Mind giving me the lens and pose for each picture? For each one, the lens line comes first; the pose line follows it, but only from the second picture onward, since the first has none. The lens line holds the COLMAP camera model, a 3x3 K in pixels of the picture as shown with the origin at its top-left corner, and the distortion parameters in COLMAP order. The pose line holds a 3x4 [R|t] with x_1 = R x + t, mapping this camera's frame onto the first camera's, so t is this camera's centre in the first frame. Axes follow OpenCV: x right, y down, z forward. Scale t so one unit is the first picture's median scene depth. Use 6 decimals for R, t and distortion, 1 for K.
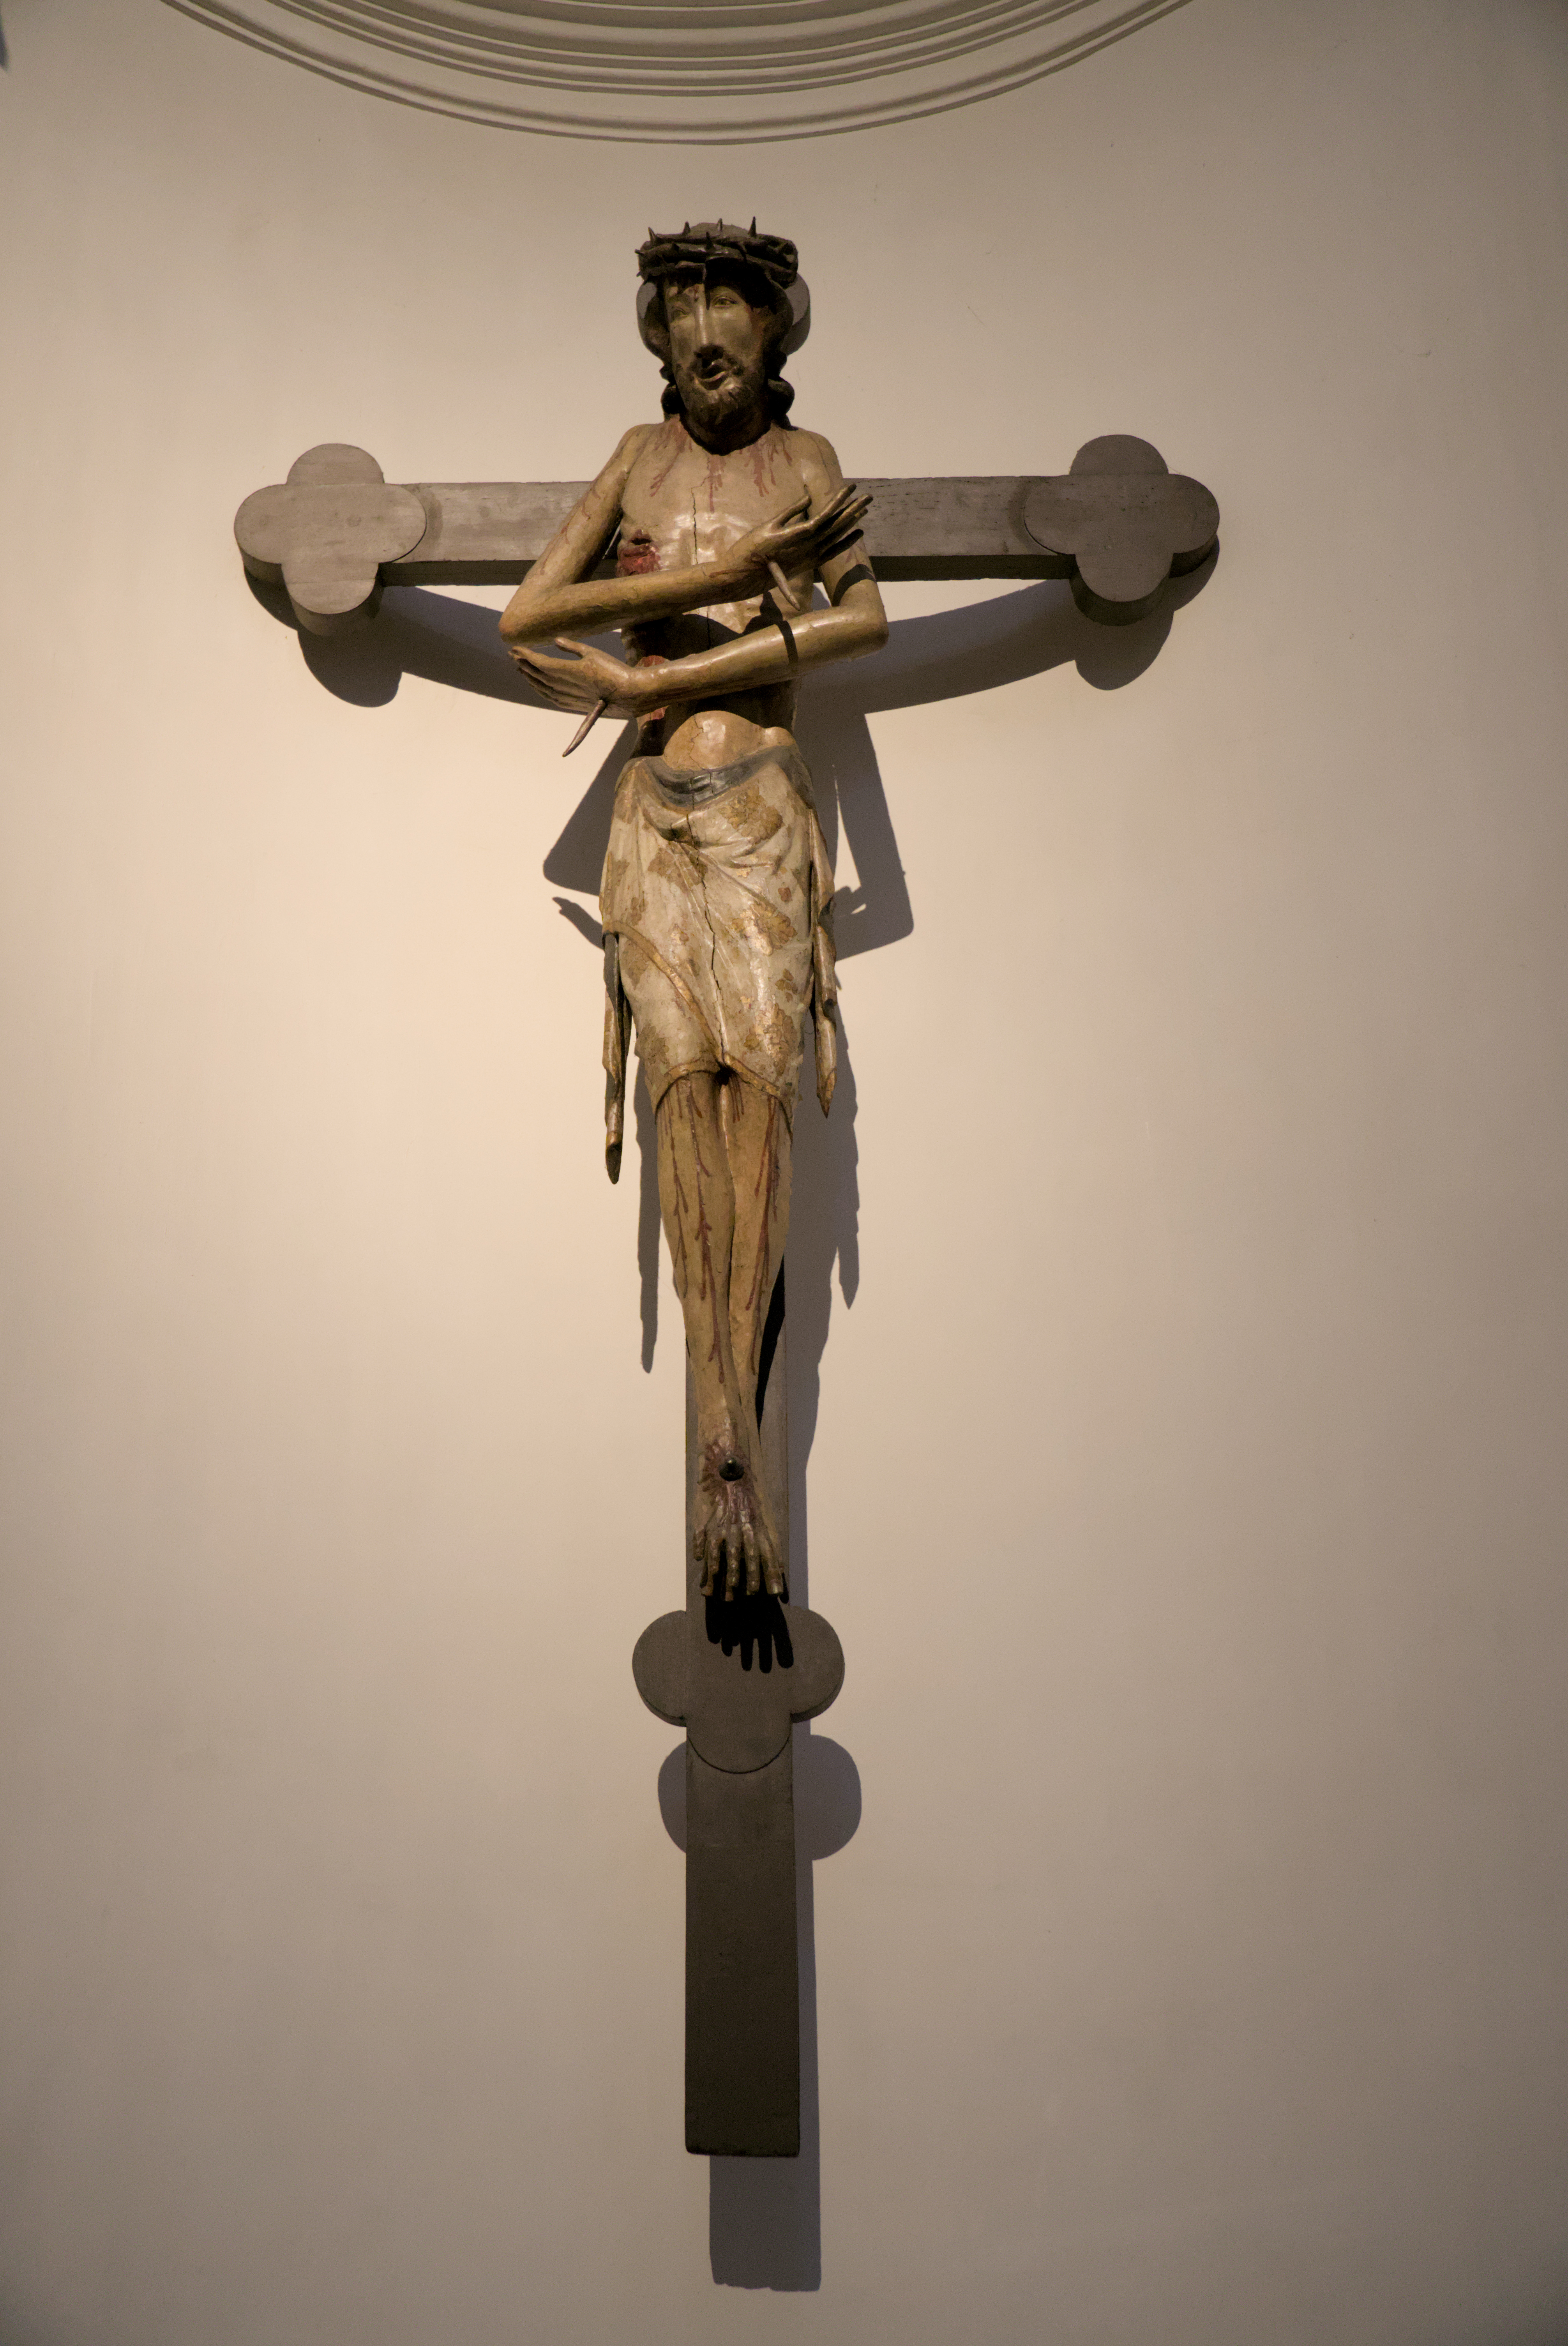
lens RADIAL K [[2640.6, 0, 784.0], [0, 2640.6, 1173.0], [0, 0, 1]] dist [0.022972, 0.017293]
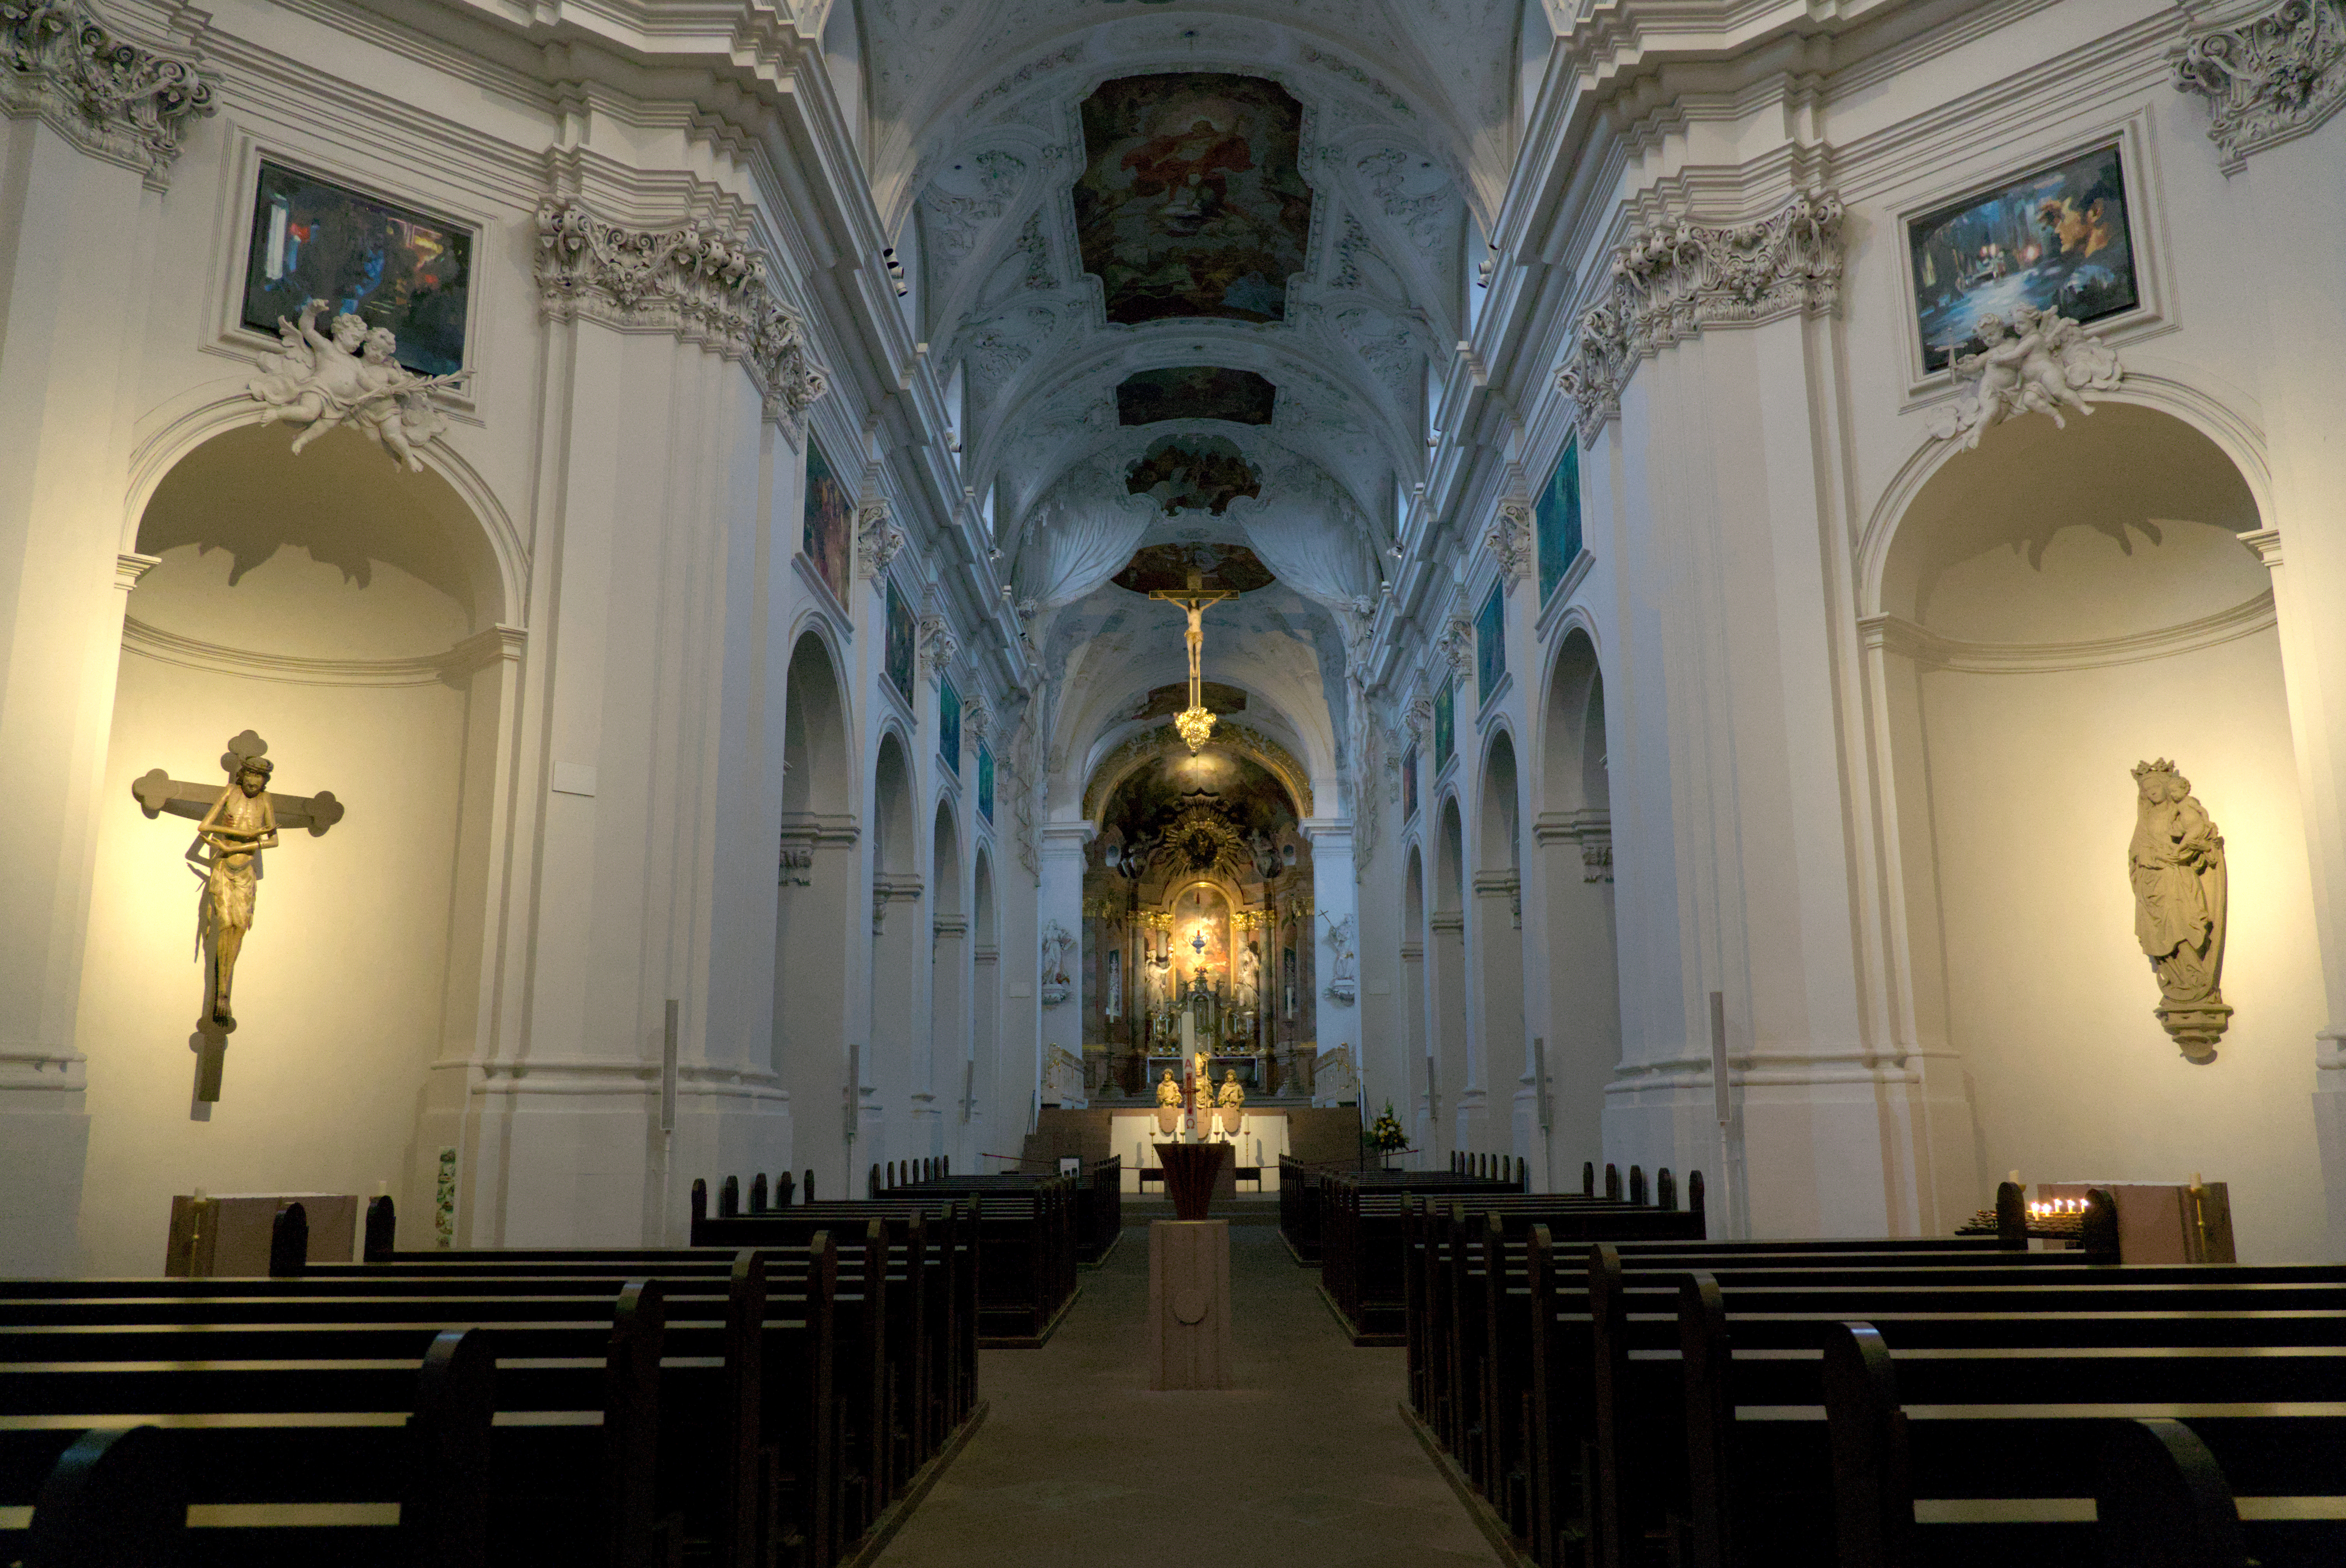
lens RADIAL K [[1698.0, 0, 1173.0], [0, 1698.0, 784.0], [0, 0, 1]] dist [0.001220, 0.000933]
pose [[0.717768, 0.162731, 0.676999, -1.136014], [-0.284453, 0.955998, 0.071789, -1.207574], [-0.635527, -0.244103, 0.732475, -3.021124]]
